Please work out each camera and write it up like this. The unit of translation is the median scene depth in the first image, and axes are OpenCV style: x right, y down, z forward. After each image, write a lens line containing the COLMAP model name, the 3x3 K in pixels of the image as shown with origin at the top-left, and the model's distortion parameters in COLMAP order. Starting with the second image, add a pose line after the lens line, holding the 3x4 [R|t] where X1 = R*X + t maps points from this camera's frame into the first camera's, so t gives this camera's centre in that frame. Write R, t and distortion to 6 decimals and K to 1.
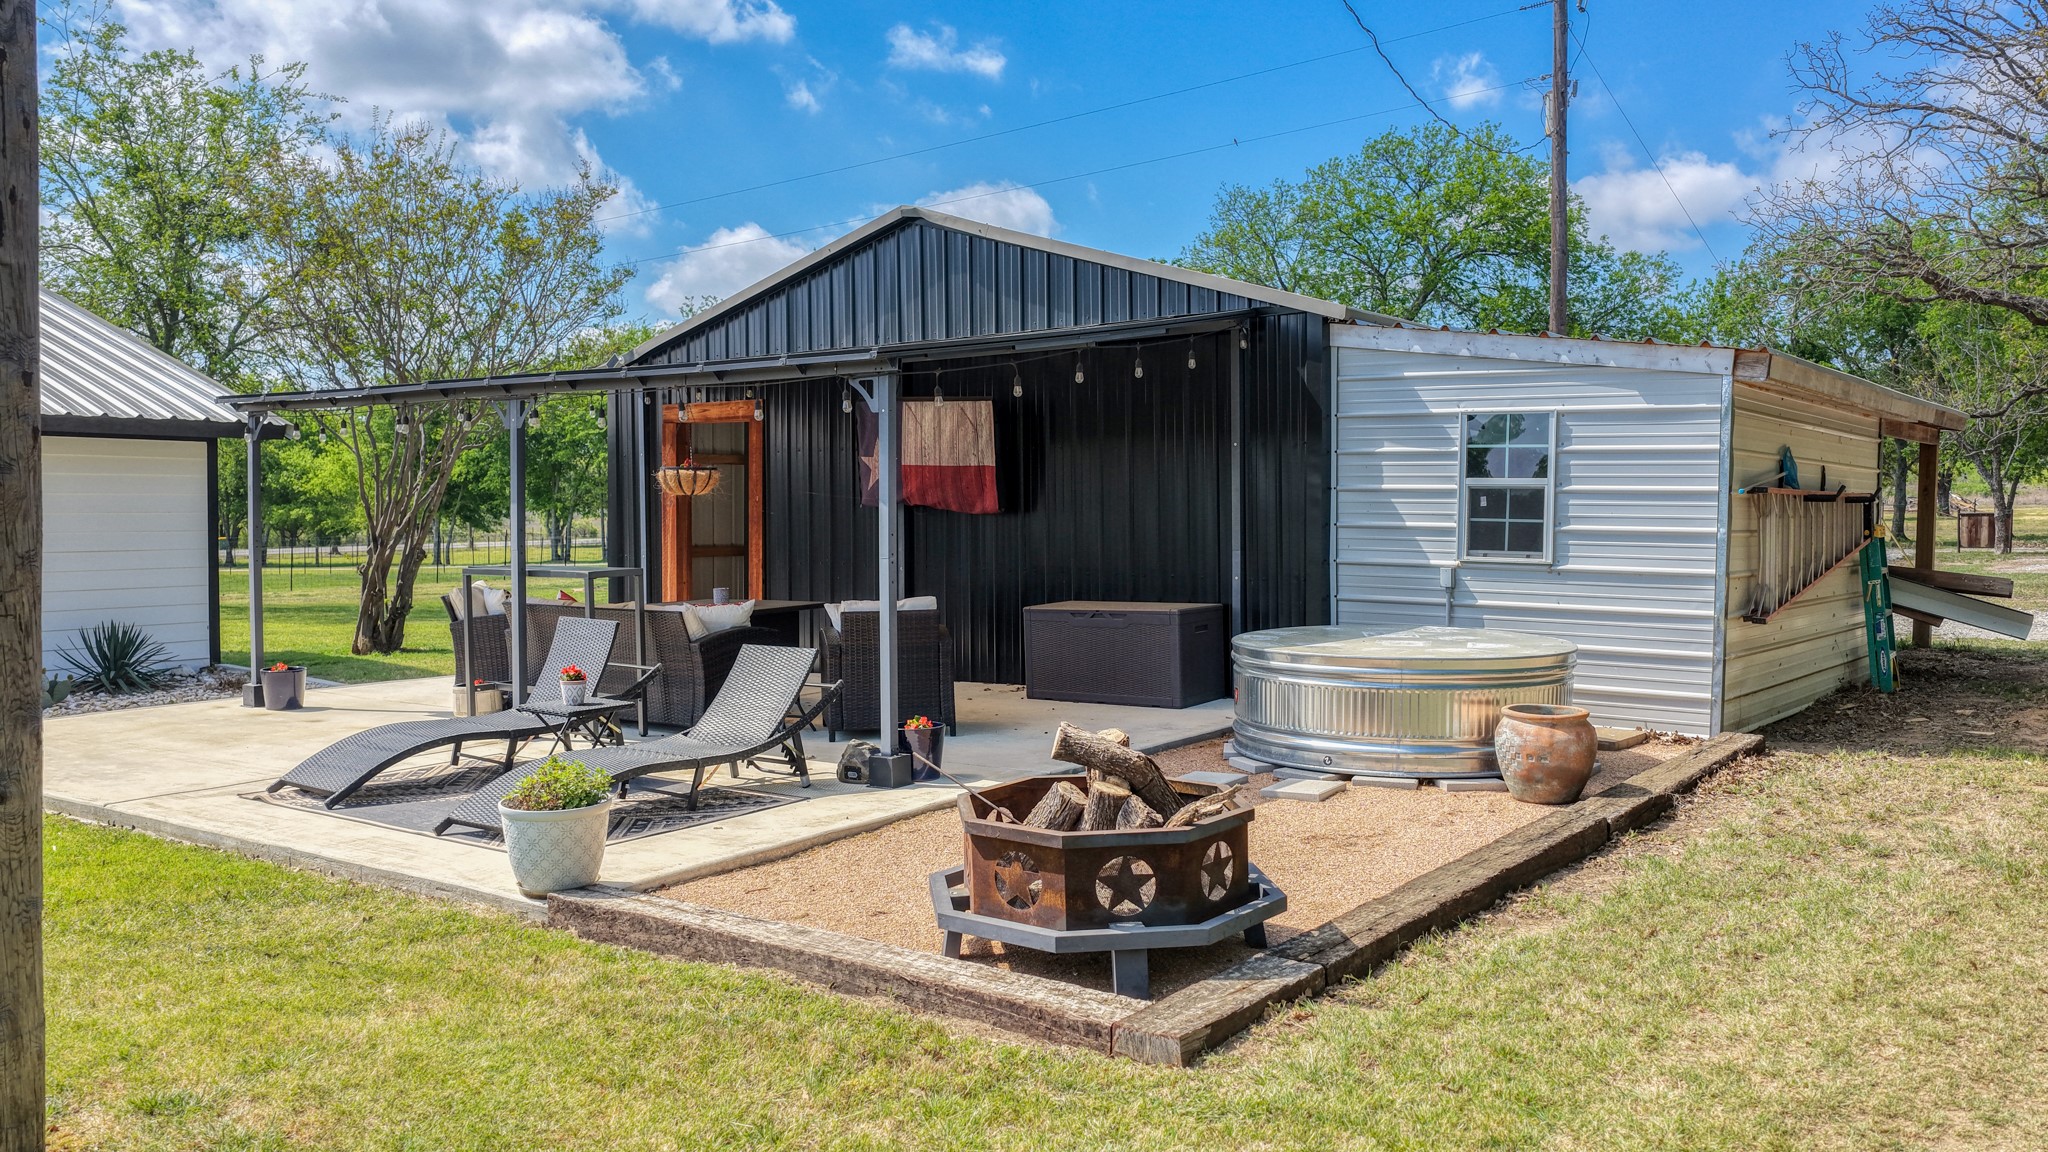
lens RADIAL K [[1708.3, 0, 1032.6], [0, 1708.3, 581.1], [0, 0, 1]] dist [-0.003236, -0.001433]
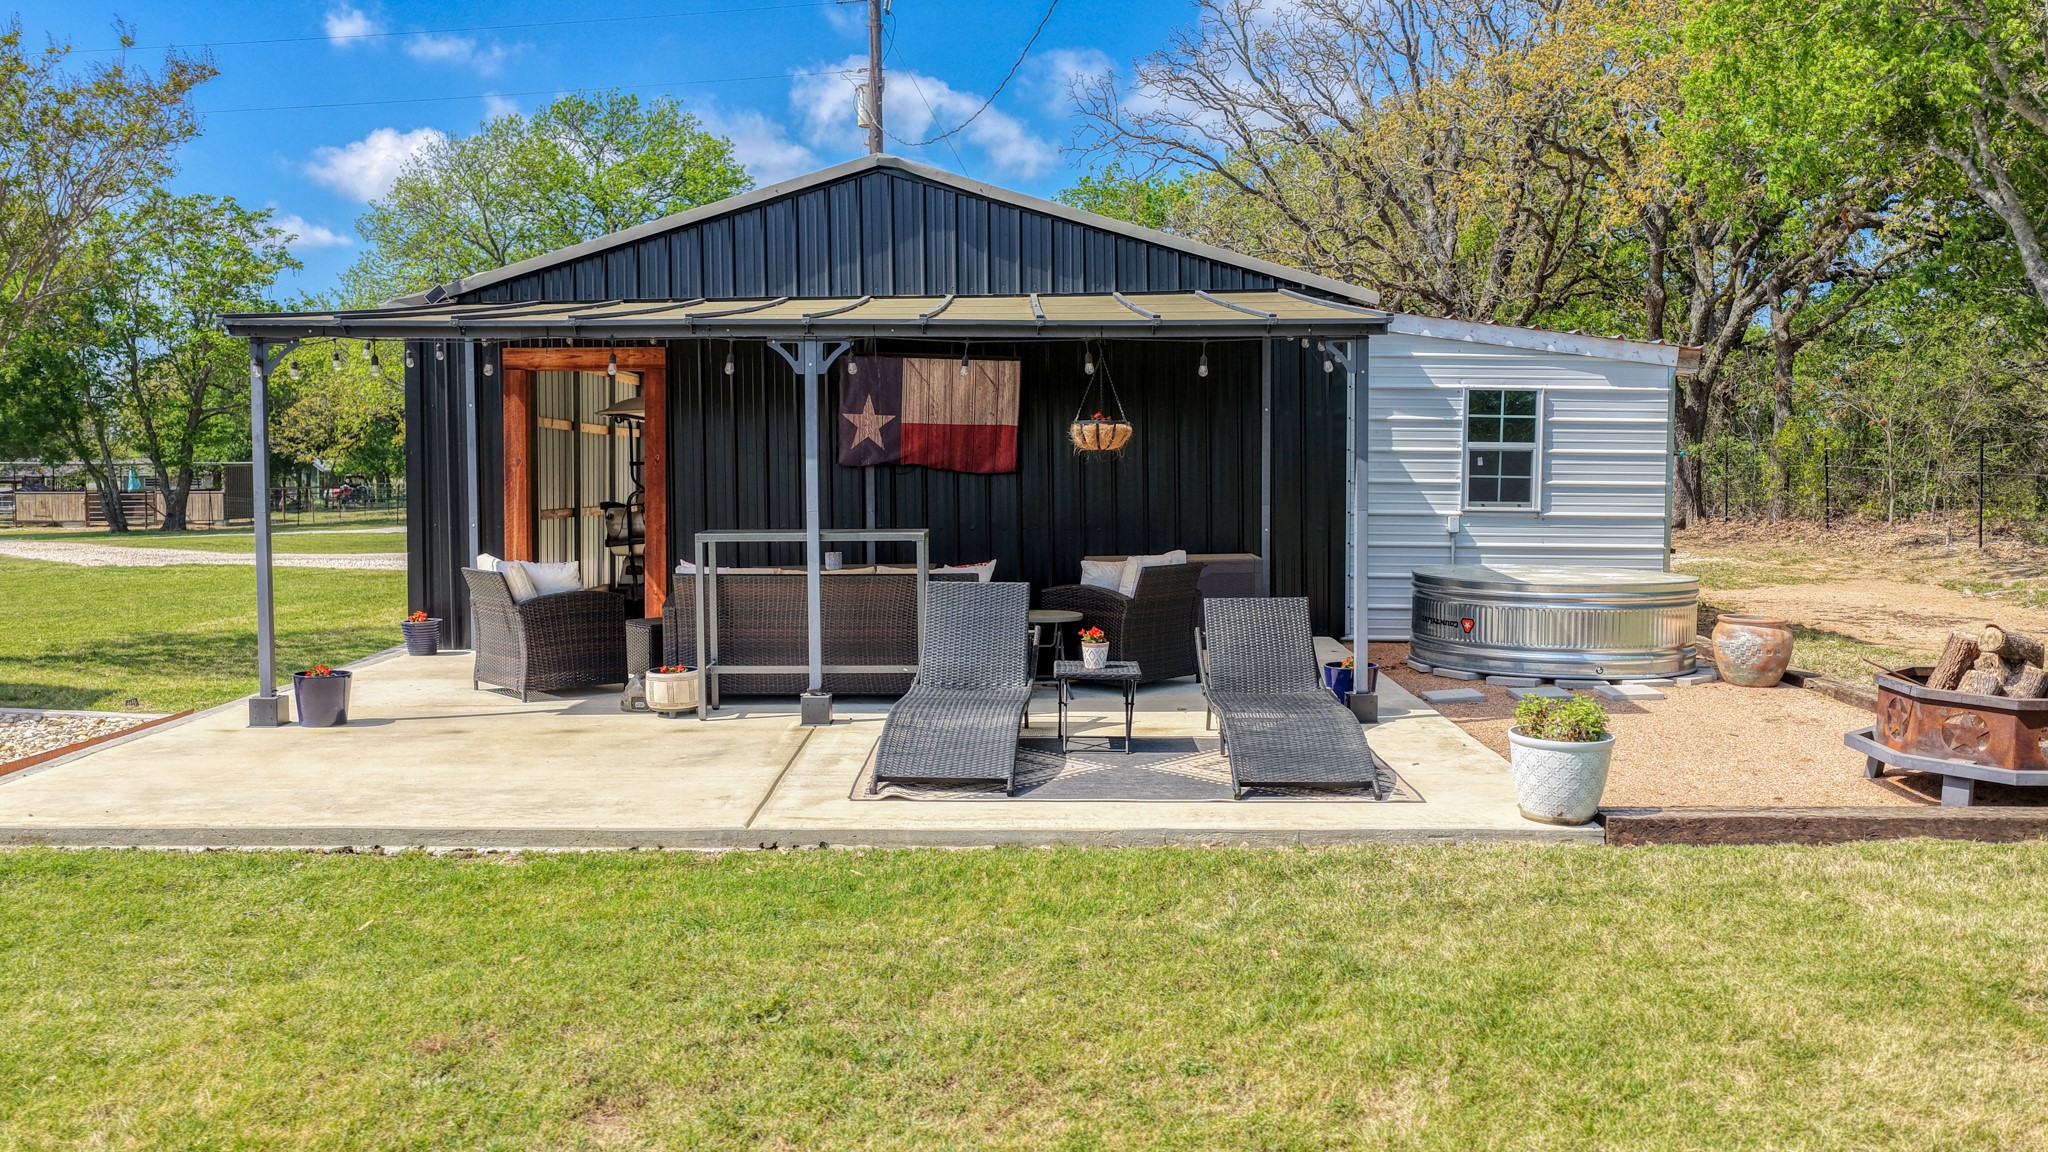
lens RADIAL K [[1708.3, 0, 1032.6], [0, 1708.3, 581.1], [0, 0, 1]] dist [-0.003236, -0.001433]
pose [[0.803814, -0.036570, 0.593755, -0.718772], [0.026614, 0.999320, 0.025520, -0.000760], [-0.594285, -0.004711, 0.804241, 0.205739]]
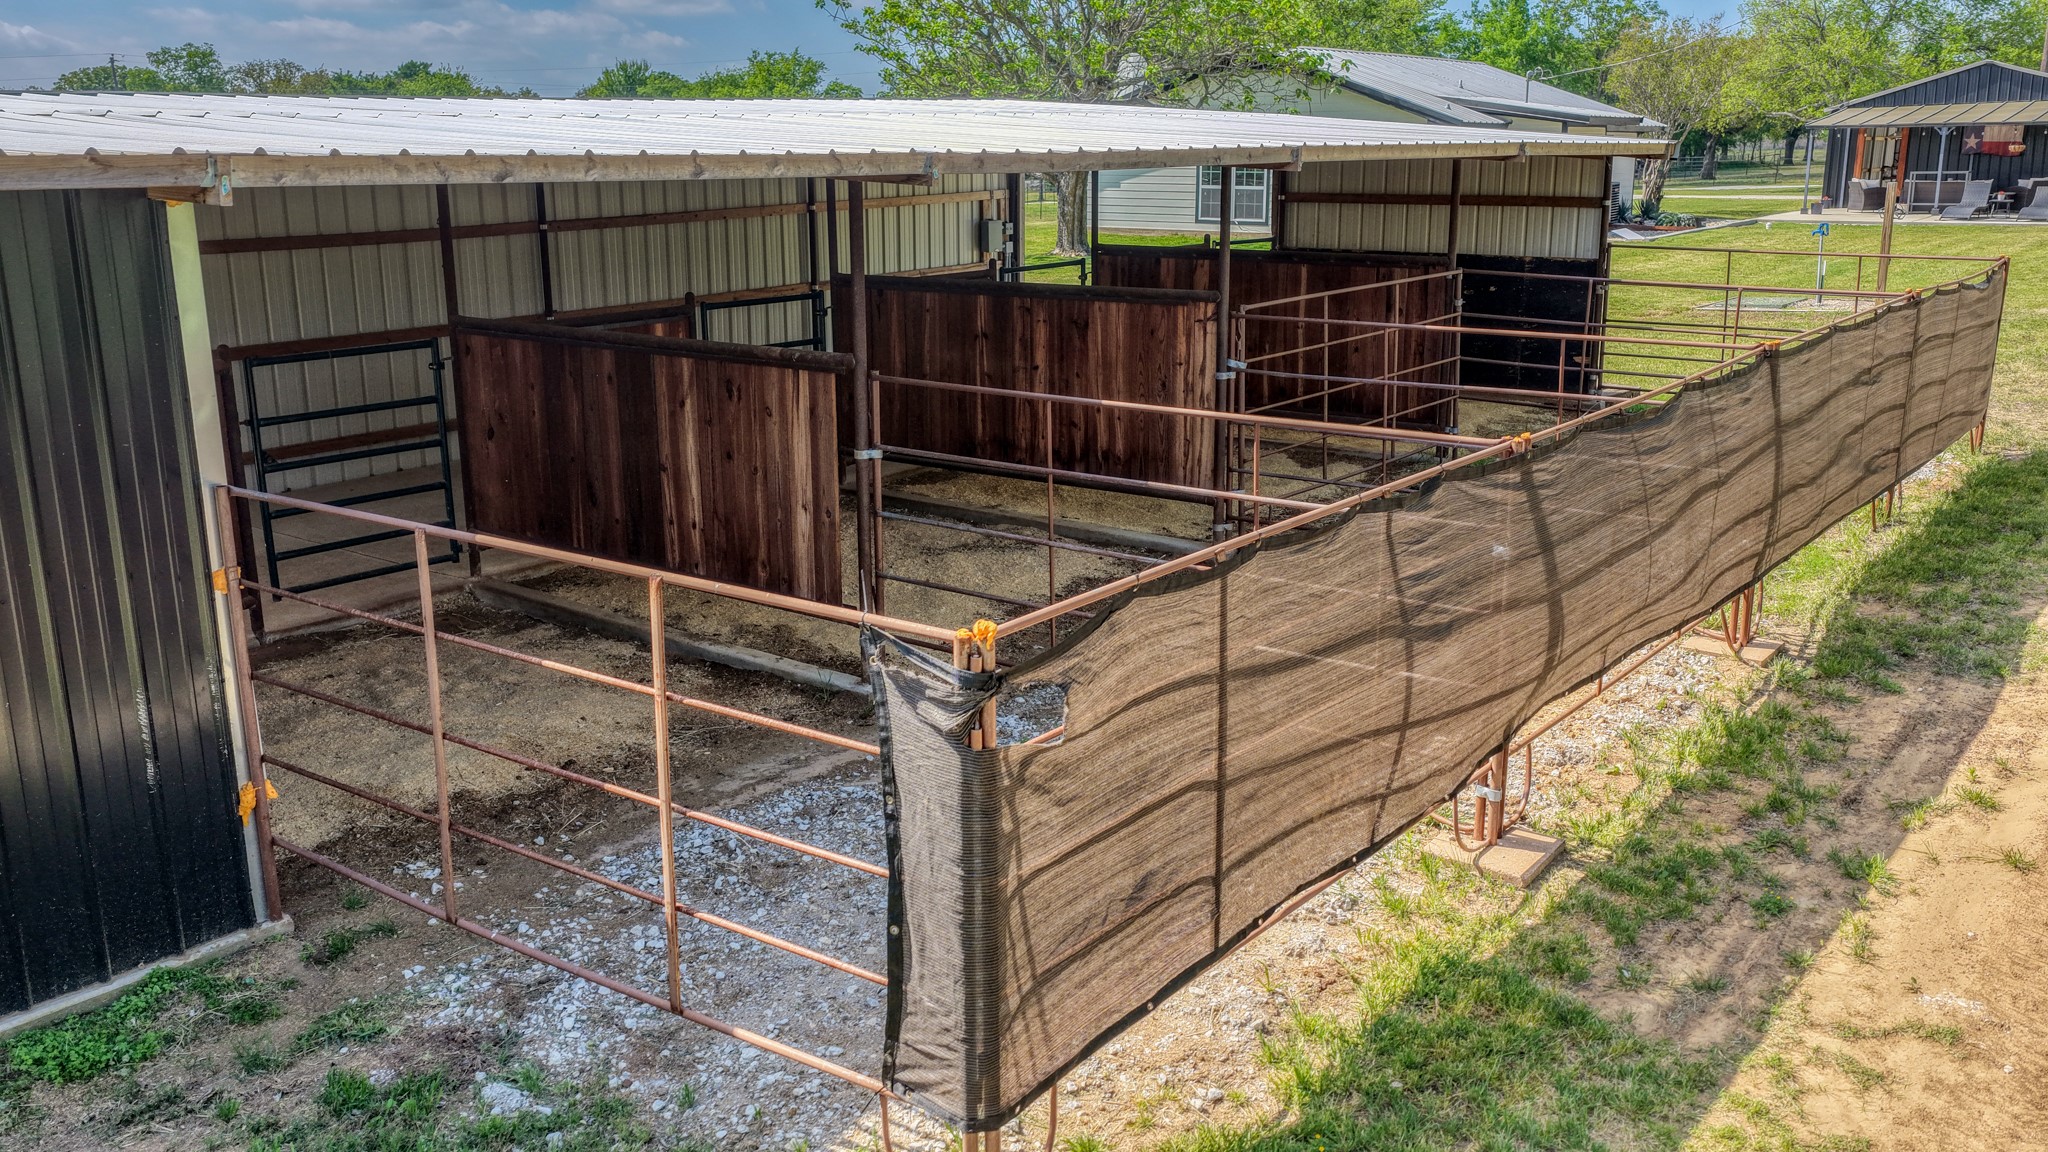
lens RADIAL K [[1666.2, 0, 1062.7], [0, 1666.2, 580.3], [0, 0, 1]] dist [0.005502, 0.009542]
pose [[0.999367, 0.005062, -0.035207, -2.128585], [0.002337, 0.978336, 0.207008, 0.110836], [0.035492, -0.206959, 0.977706, -2.970366]]
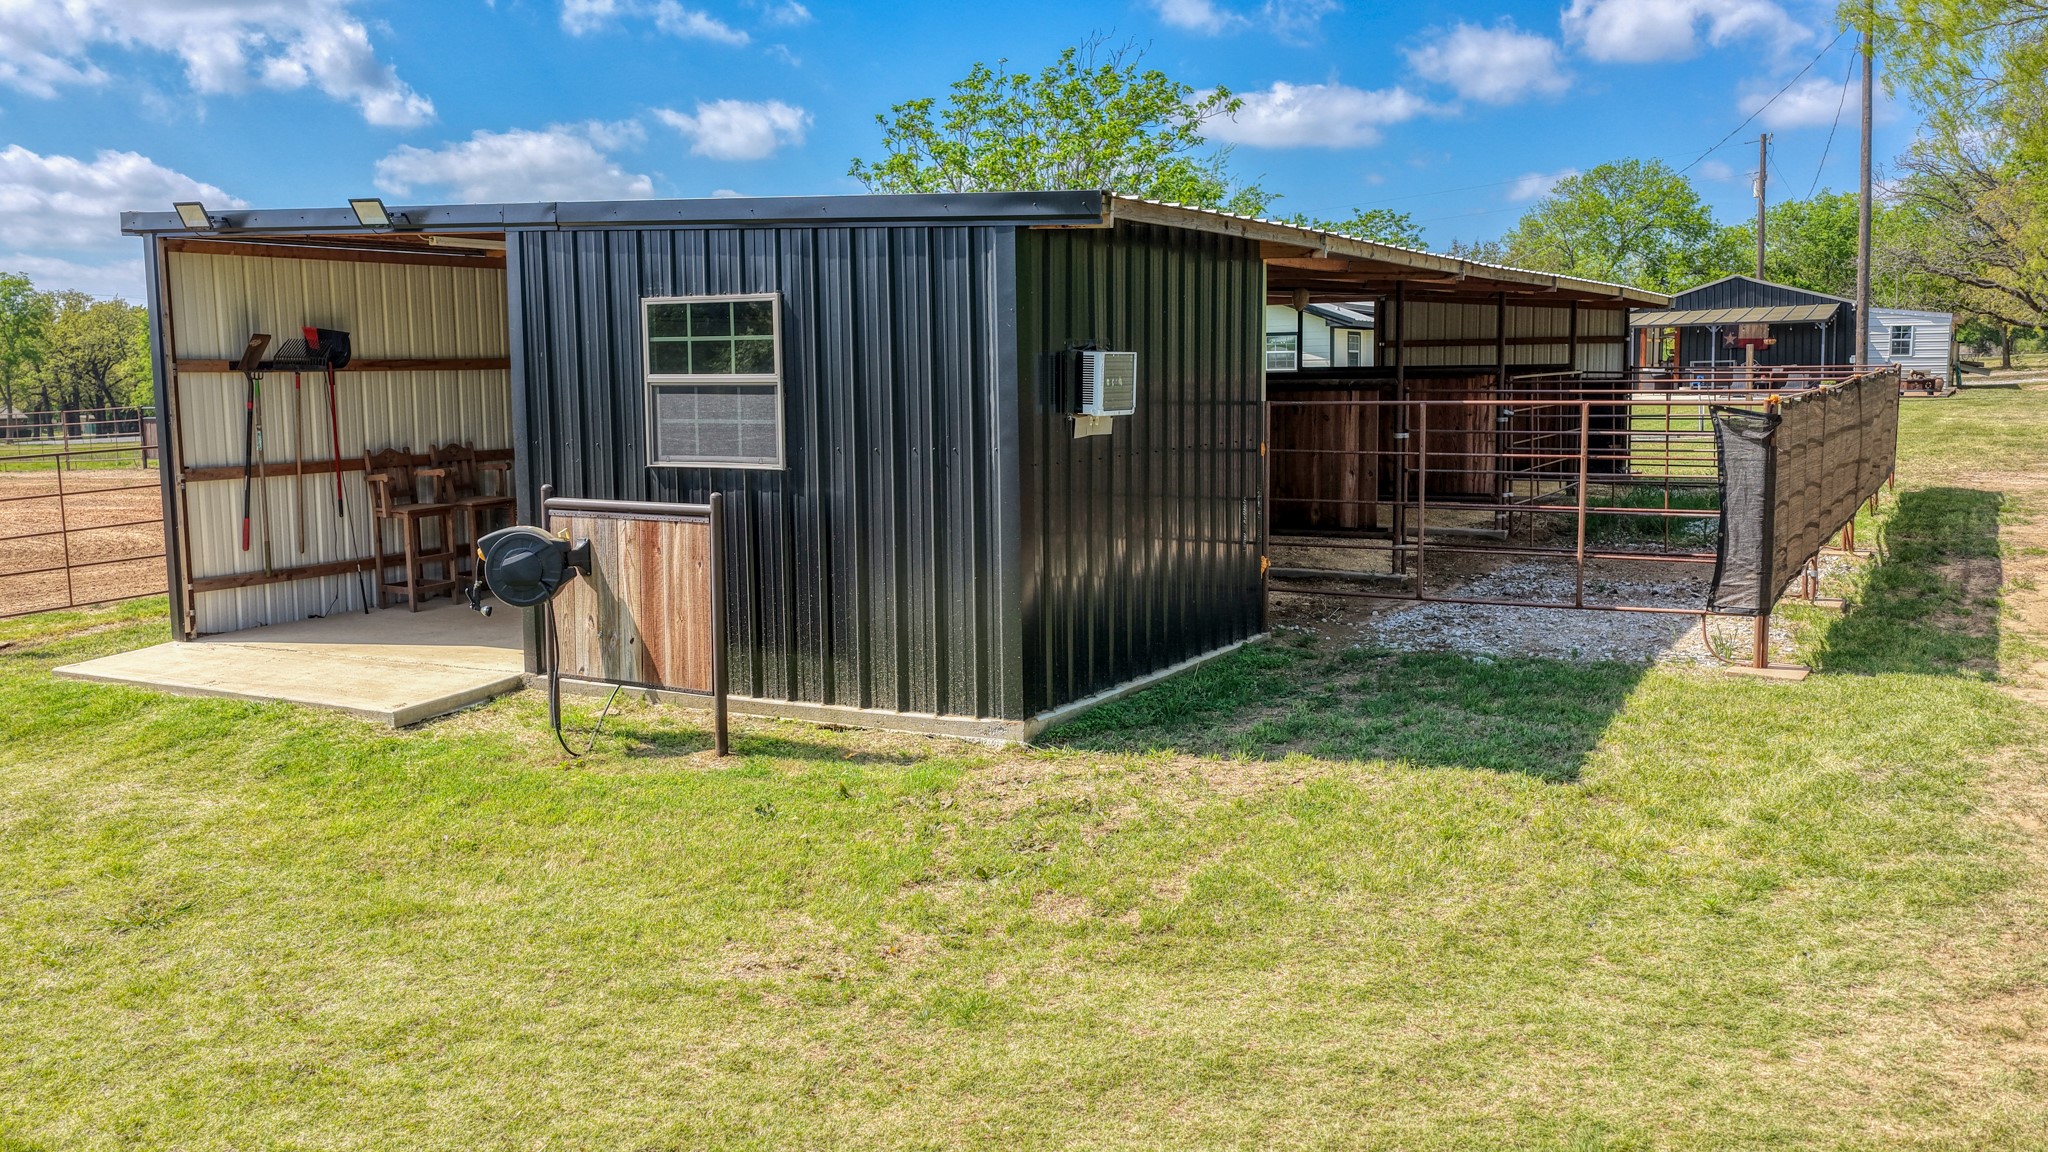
lens RADIAL K [[1708.3, 0, 1032.6], [0, 1708.3, 581.1], [0, 0, 1]] dist [-0.003236, -0.001433]
pose [[0.993428, -0.026400, 0.111369, -2.724120], [0.018418, 0.997227, 0.072107, 0.230601], [-0.112963, -0.069582, 0.991160, -3.570903]]
